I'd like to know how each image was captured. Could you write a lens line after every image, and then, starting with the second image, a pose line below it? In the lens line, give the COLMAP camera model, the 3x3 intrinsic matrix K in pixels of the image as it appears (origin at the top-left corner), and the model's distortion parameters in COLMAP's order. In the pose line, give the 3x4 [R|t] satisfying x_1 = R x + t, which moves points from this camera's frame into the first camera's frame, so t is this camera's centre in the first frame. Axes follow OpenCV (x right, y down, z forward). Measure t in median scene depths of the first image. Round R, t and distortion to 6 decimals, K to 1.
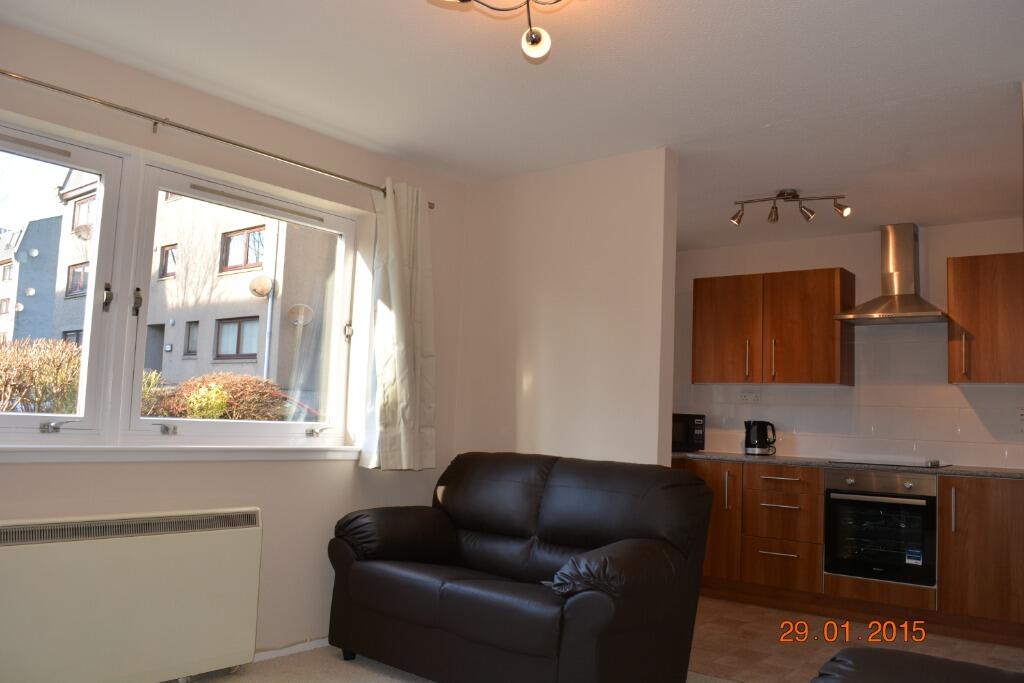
lens RADIAL K [[797.0, 0, 512.0], [0, 797.0, 341.5], [0, 0, 1]] dist [-0.089195, 0.013479]
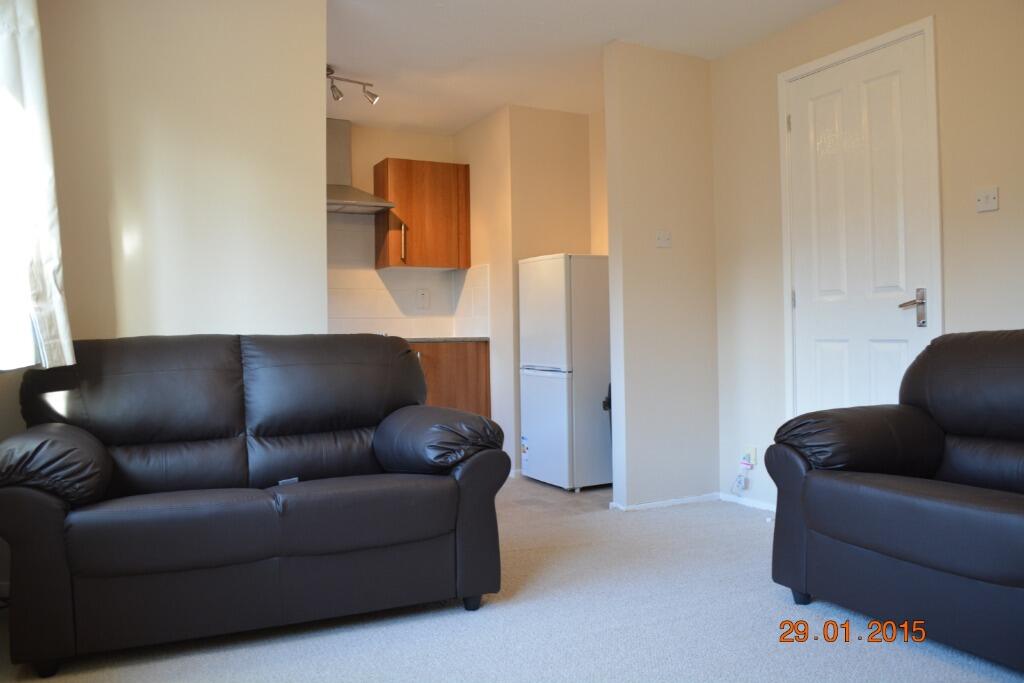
lens RADIAL K [[797.0, 0, 512.0], [0, 797.0, 341.5], [0, 0, 1]] dist [-0.089195, 0.013479]
pose [[0.420091, -0.053169, 0.905923, -0.544204], [-0.050885, 0.995331, 0.082013, 0.071079], [-0.906054, -0.080551, 0.415424, 0.408365]]
